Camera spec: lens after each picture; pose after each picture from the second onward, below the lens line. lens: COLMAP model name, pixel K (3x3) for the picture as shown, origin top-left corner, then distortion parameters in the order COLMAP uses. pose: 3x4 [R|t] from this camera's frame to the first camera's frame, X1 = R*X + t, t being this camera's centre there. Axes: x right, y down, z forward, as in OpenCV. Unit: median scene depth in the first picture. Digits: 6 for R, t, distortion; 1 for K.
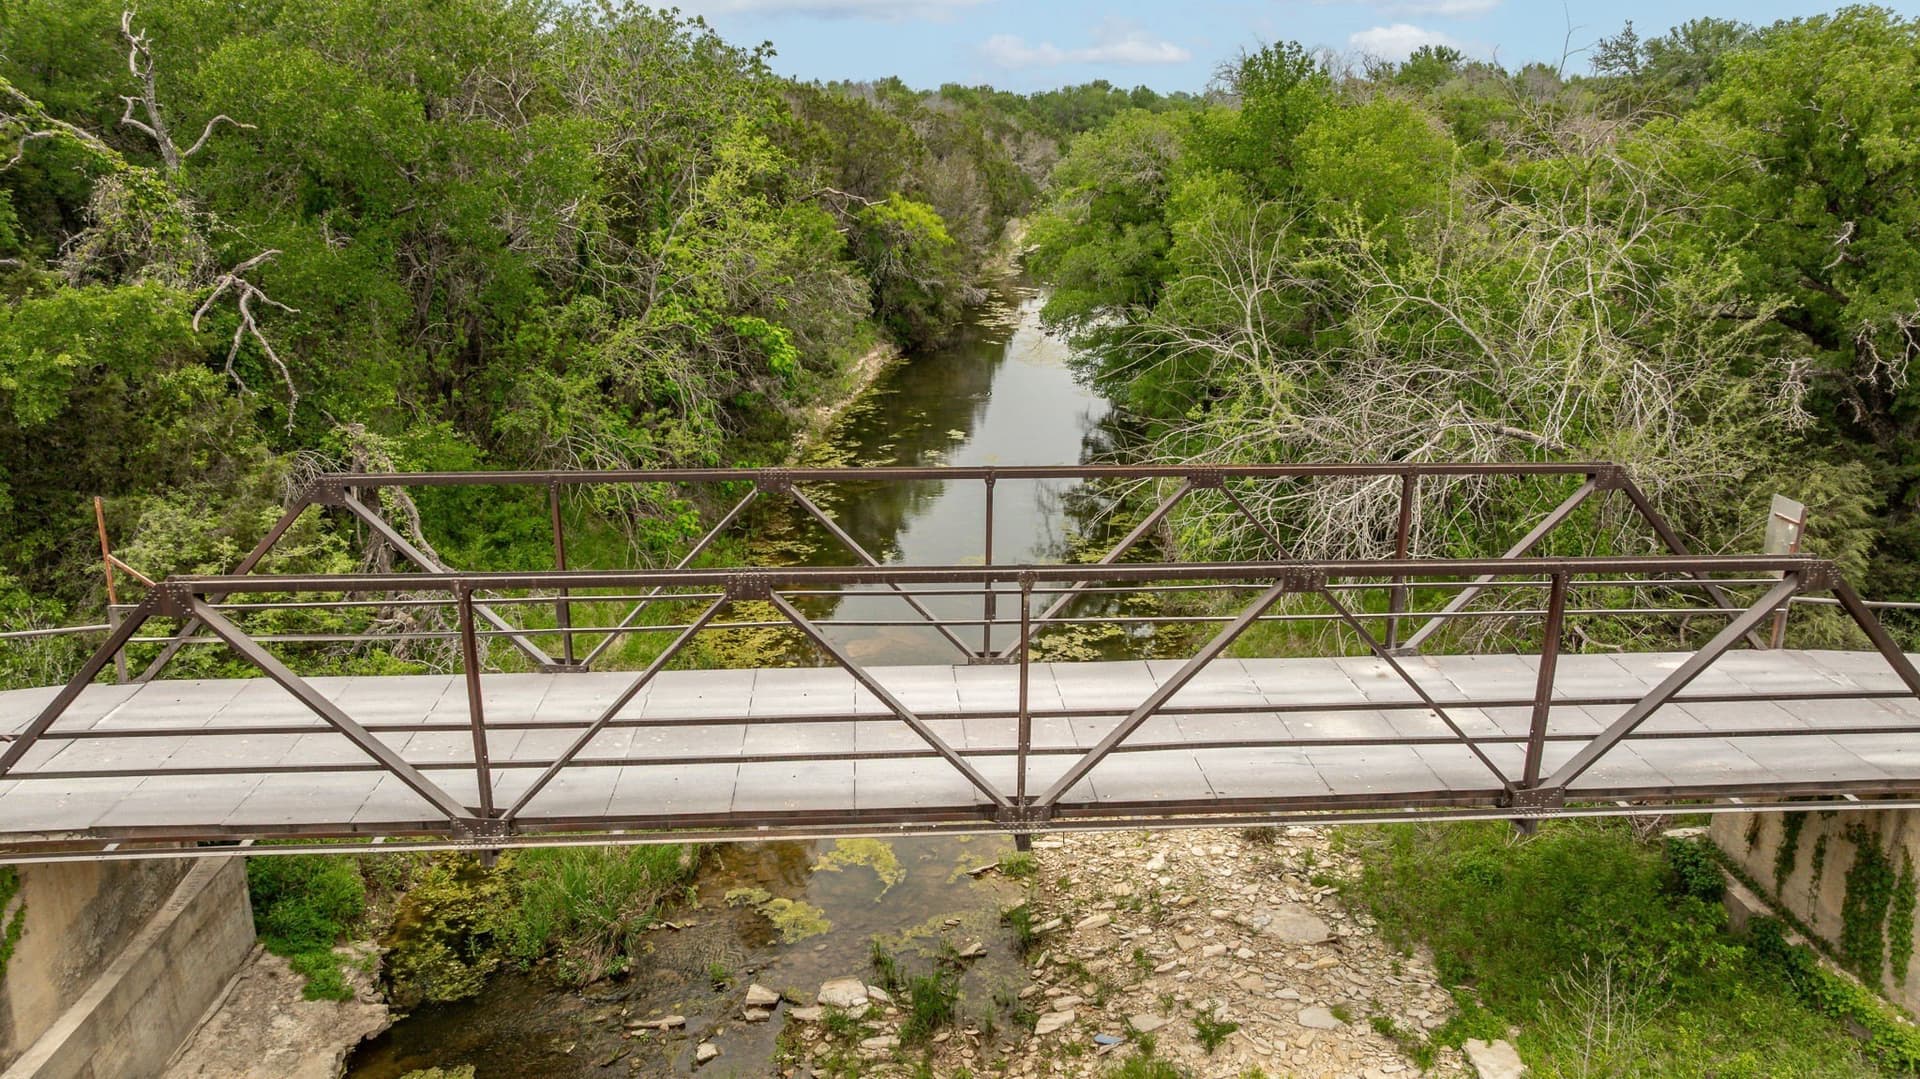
lens RADIAL K [[1339.4, 0, 958.9], [0, 1339.4, 545.8], [0, 0, 1]] dist [-0.012263, -0.003560]
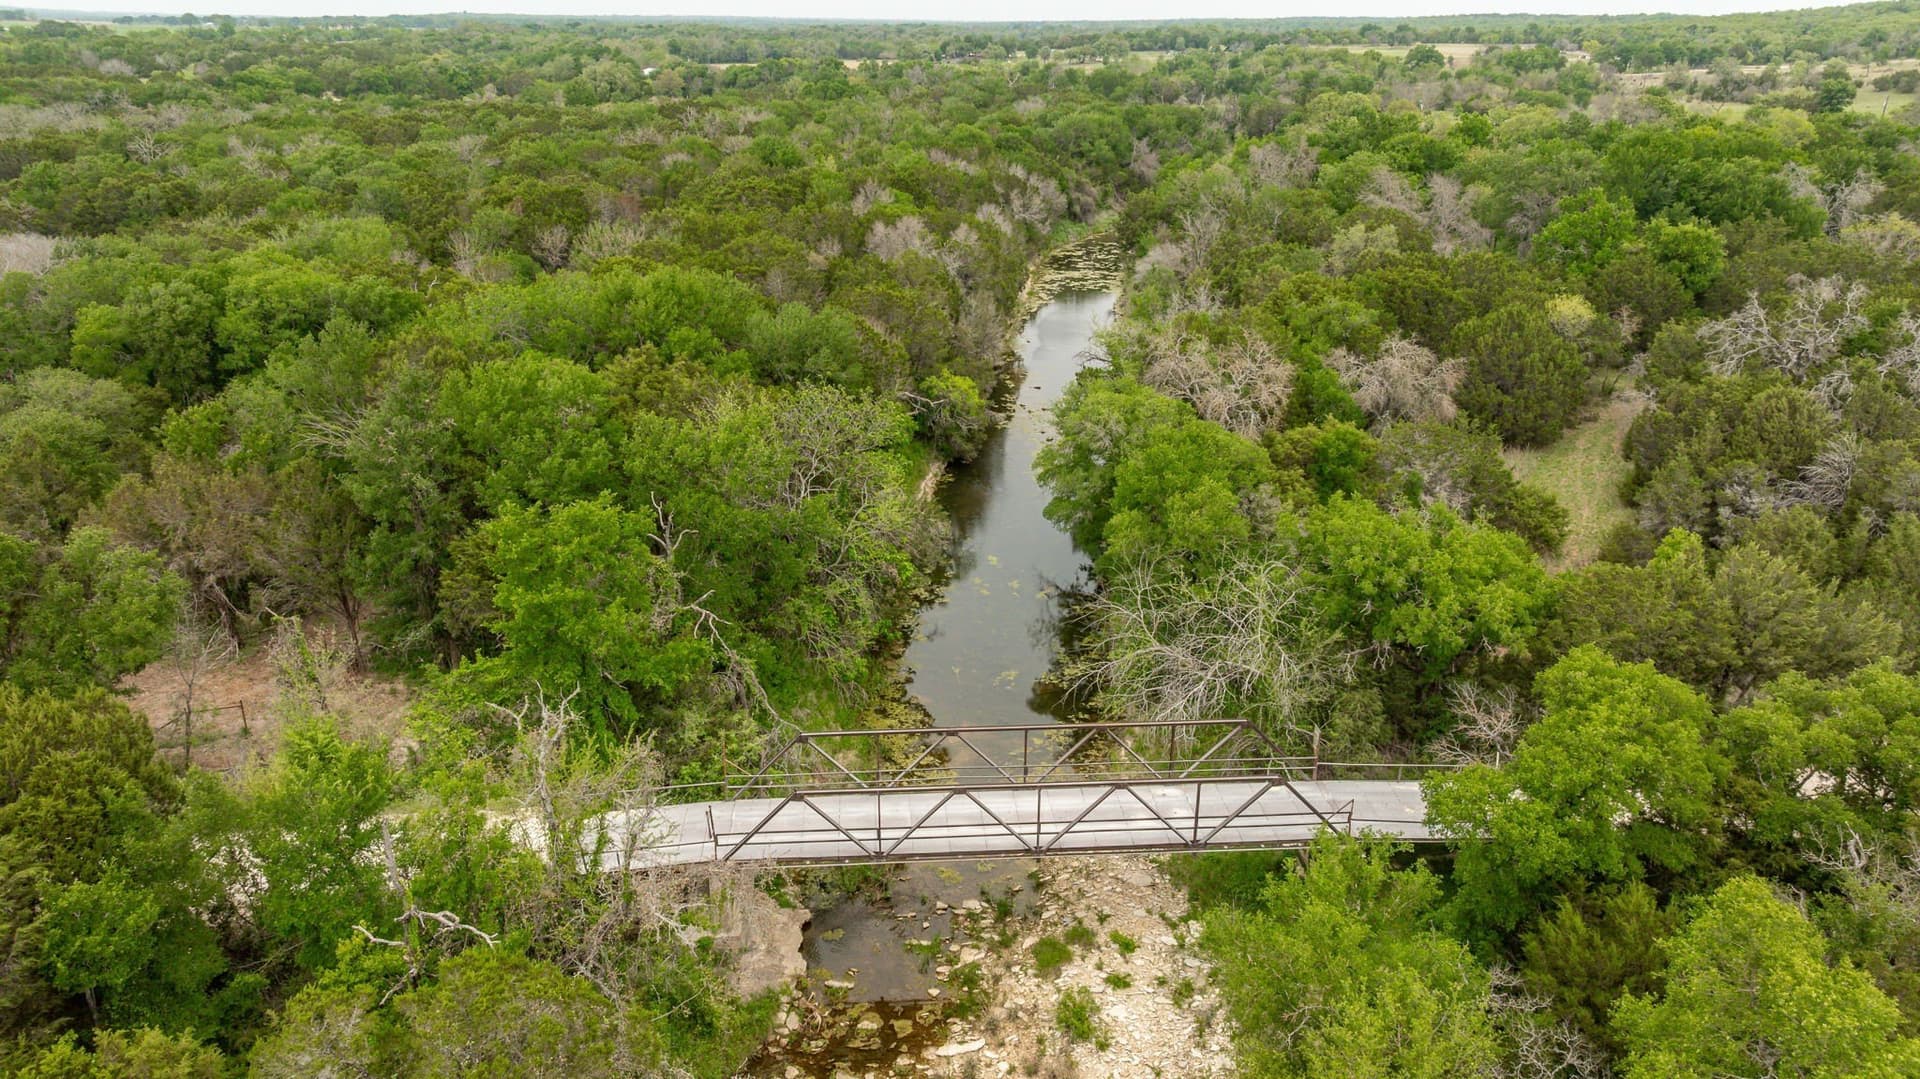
lens RADIAL K [[1339.4, 0, 957.8], [0, 1339.4, 534.3], [0, 0, 1]] dist [-0.012263, -0.003560]
pose [[0.999994, -0.002530, -0.002494, -0.104627], [0.002671, 0.998296, 0.058296, -0.576848], [0.002342, -0.058302, 0.998296, -1.676035]]
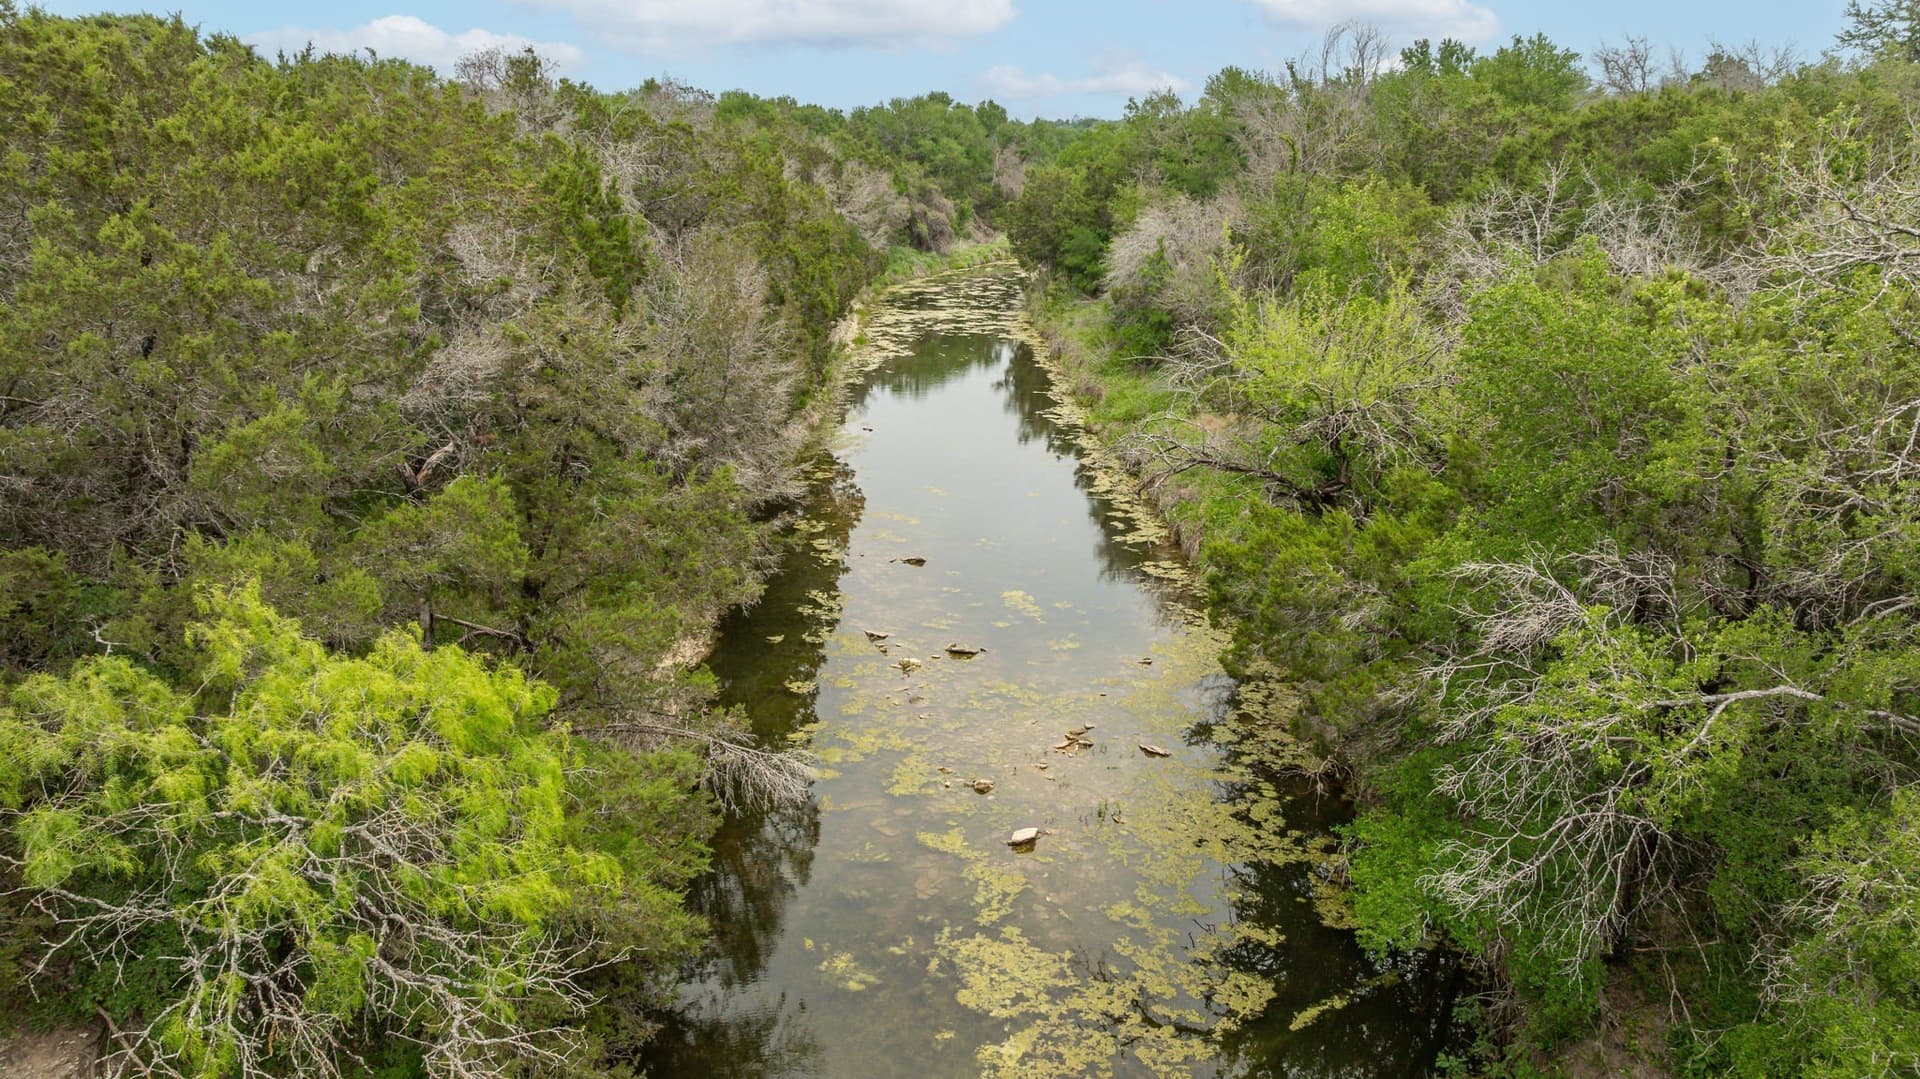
lens RADIAL K [[1339.4, 0, 961.6], [0, 1339.4, 537.6], [0, 0, 1]] dist [-0.012263, -0.003560]
pose [[0.989747, -0.034645, 0.138564, 0.057911], [0.037781, 0.999084, -0.020071, -0.901982], [-0.137742, 0.025100, 0.990150, 2.851139]]
